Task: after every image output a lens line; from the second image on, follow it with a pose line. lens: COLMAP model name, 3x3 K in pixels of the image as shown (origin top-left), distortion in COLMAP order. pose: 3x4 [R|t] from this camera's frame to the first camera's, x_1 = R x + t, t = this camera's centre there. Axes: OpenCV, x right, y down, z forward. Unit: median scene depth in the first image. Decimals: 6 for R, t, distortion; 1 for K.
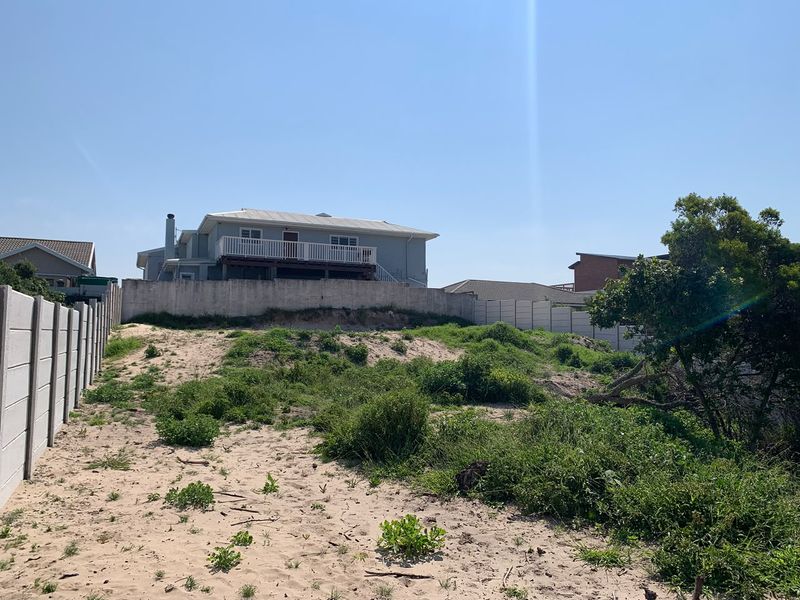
lens RADIAL K [[628.3, 0, 401.3], [0, 628.3, 300.6], [0, 0, 1]] dist [0.070295, -0.104536]
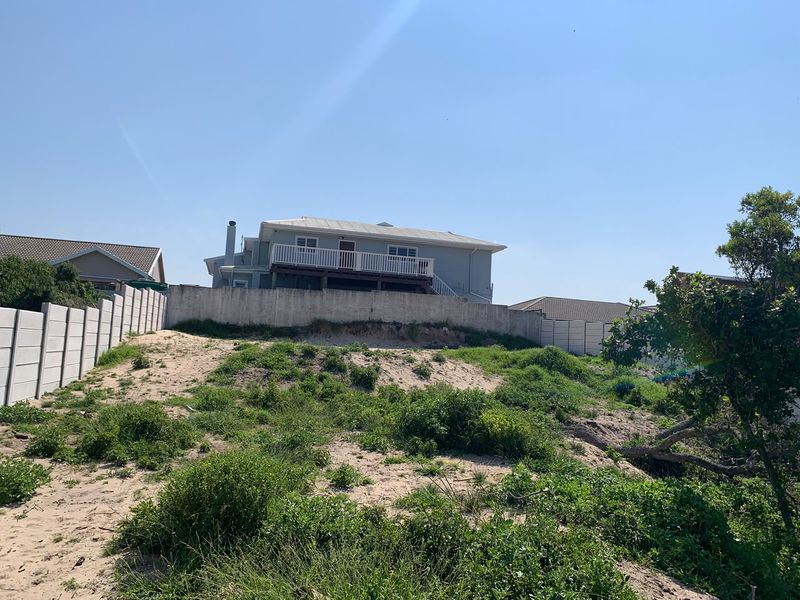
lens RADIAL K [[628.3, 0, 386.4], [0, 628.3, 292.7], [0, 0, 1]] dist [0.070295, -0.104536]
pose [[0.984889, 0.031222, -0.170351, 0.078518], [-0.037022, 0.998834, -0.030976, -0.003758], [0.169185, 0.036815, 0.984896, 0.103096]]
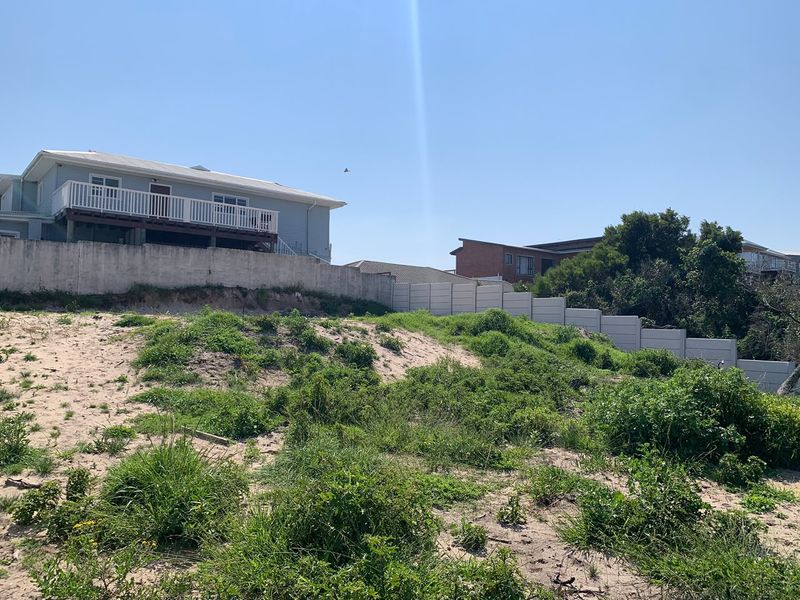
lens RADIAL K [[628.3, 0, 400.3], [0, 628.3, 298.4], [0, 0, 1]] dist [0.070295, -0.104536]
pose [[0.966450, 0.023032, 0.255819, -0.140102], [-0.027466, 0.999528, 0.013772, 0.014069], [-0.255381, -0.020336, 0.966626, 0.293021]]
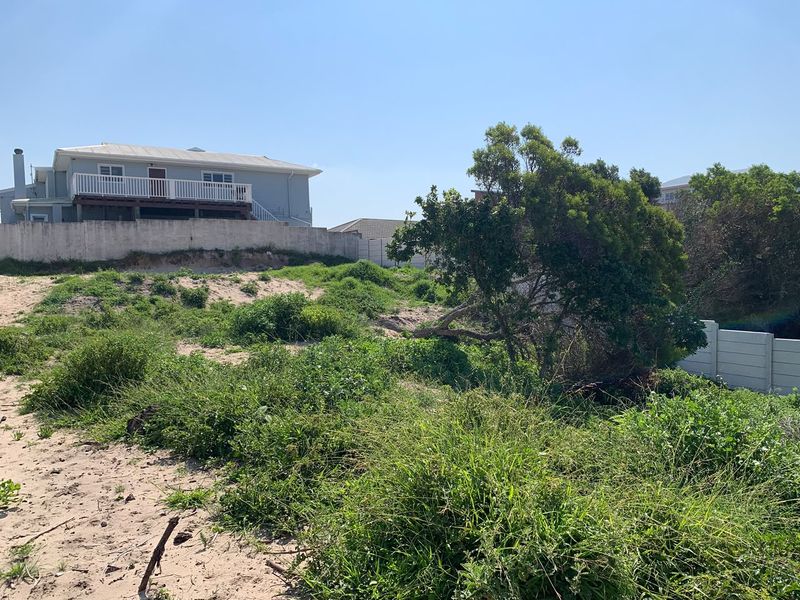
lens RADIAL K [[628.3, 0, 405.9], [0, 628.3, 311.8], [0, 0, 1]] dist [0.070295, -0.104536]
pose [[0.990346, -0.036501, 0.133723, 0.086783], [0.021337, 0.993352, 0.113122, 0.004772], [-0.136963, -0.109177, 0.984541, 0.010083]]
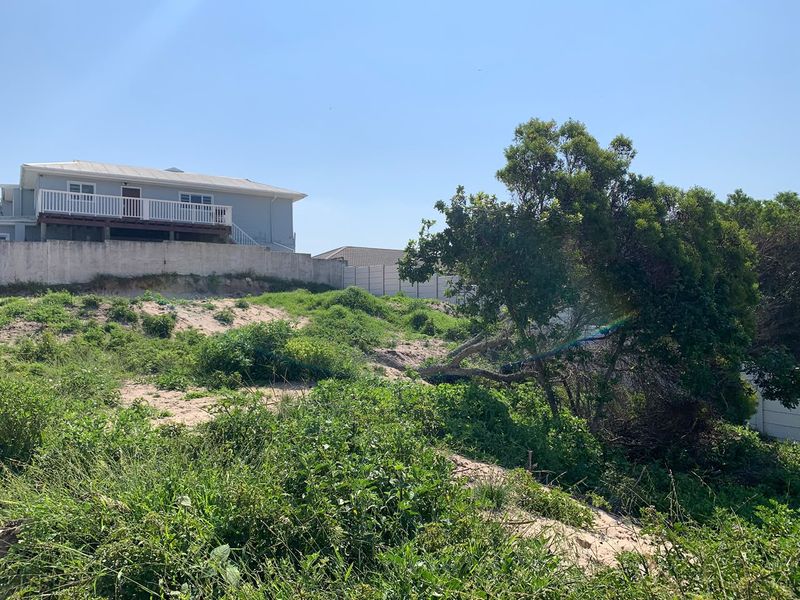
lens RADIAL K [[628.3, 0, 395.4], [0, 628.3, 304.2], [0, 0, 1]] dist [0.070295, -0.104536]
pose [[0.988356, -0.011222, 0.151746, 0.079841], [0.003560, 0.998709, 0.050670, 0.013842], [-0.152118, -0.049540, 0.987120, 0.109786]]
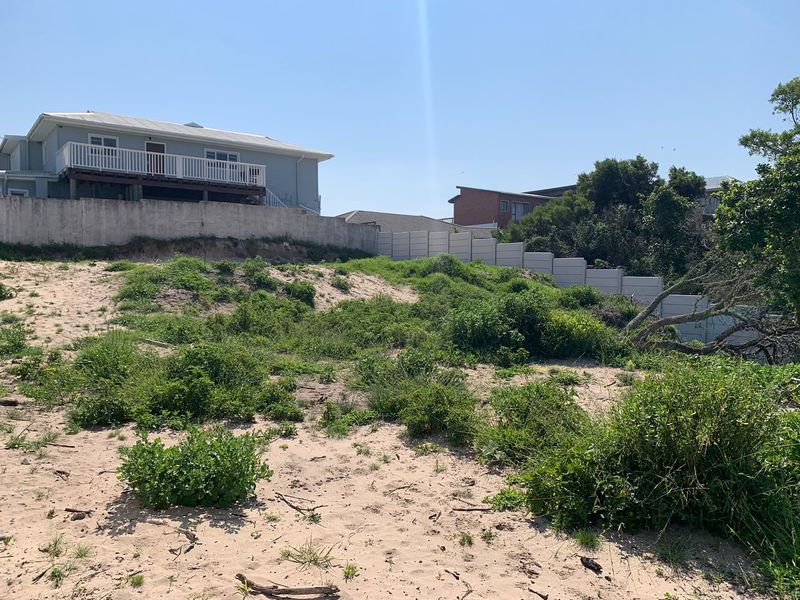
lens RADIAL K [[628.3, 0, 403.3], [0, 628.3, 310.4], [0, 0, 1]] dist [0.070295, -0.104536]
pose [[0.971986, -0.016476, 0.234460, -0.095025], [-0.010760, 0.993375, 0.114412, 0.013468], [-0.234792, -0.113730, 0.965370, 0.175403]]
